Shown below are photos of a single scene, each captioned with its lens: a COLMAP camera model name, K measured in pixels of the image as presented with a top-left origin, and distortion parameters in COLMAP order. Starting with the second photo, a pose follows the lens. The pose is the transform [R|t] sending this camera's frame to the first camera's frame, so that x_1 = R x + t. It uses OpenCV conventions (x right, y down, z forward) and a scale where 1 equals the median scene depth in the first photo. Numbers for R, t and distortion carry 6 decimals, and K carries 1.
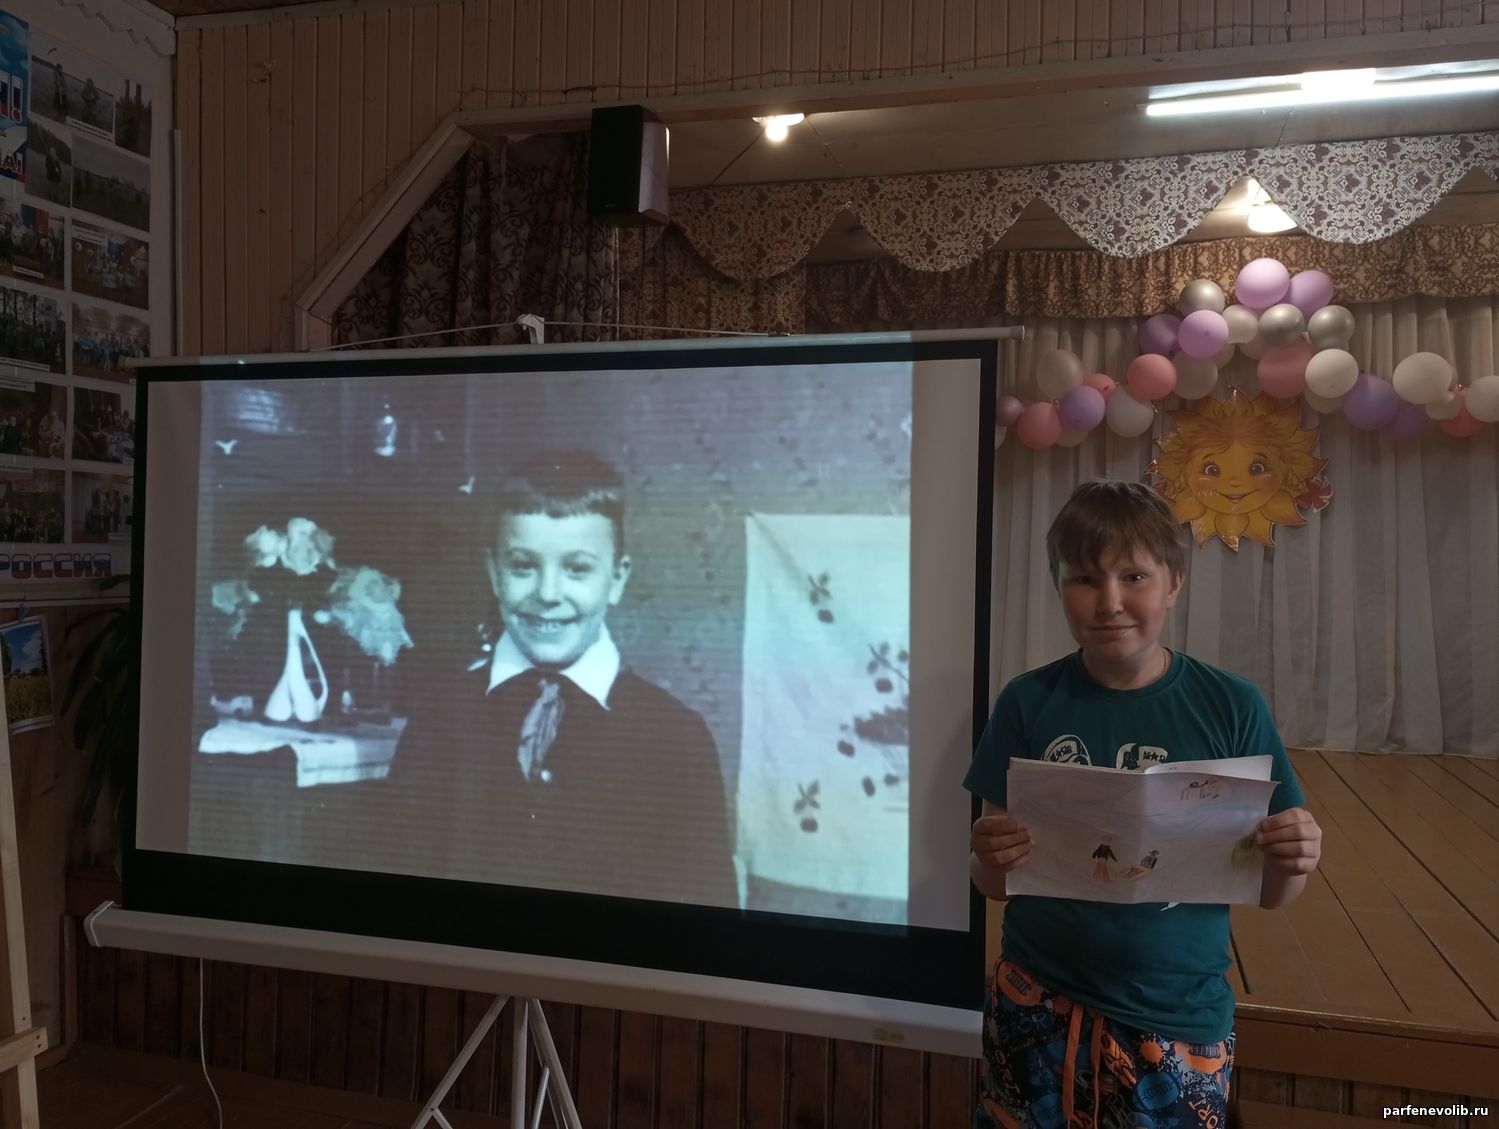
lens RADIAL K [[1244.1, 0, 749.5], [0, 1244.1, 564.5], [0, 0, 1]] dist [0.067830, -0.085953]
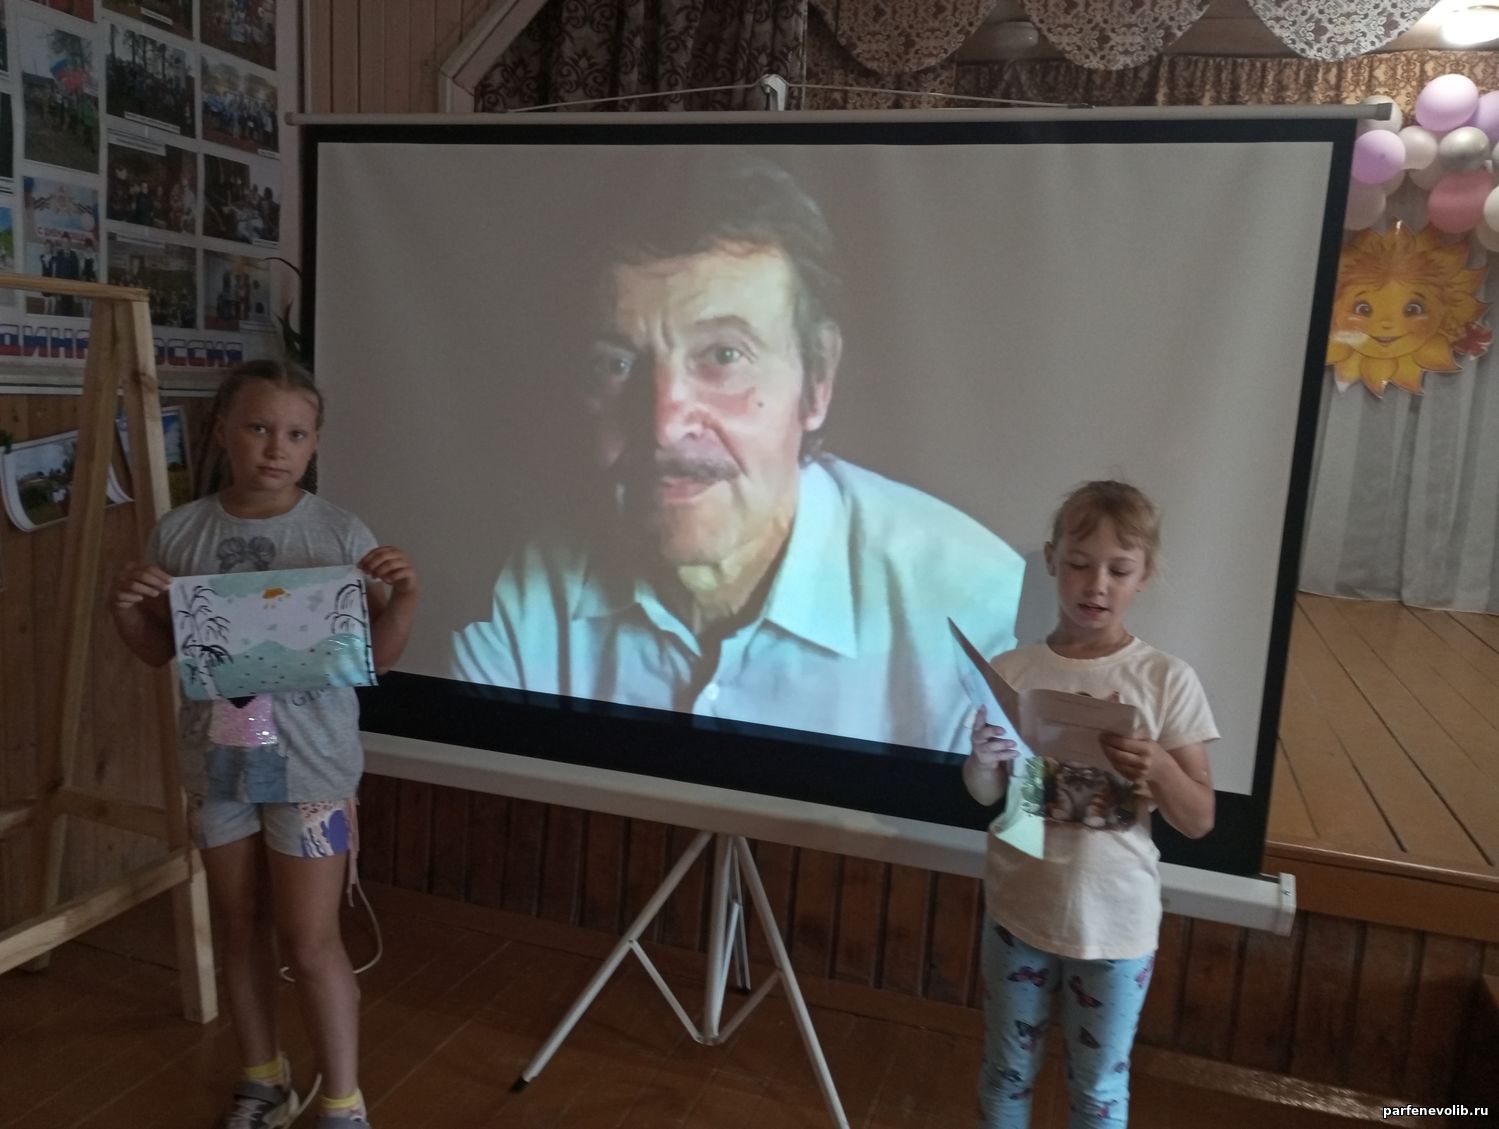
lens RADIAL K [[1244.1, 0, 749.5], [0, 1244.1, 564.5], [0, 0, 1]] dist [0.067830, -0.085953]
pose [[0.998867, 0.045483, -0.014034, -0.111654], [-0.043225, 0.990211, 0.132718, 0.013442], [0.019933, -0.131961, 0.991054, 0.067946]]
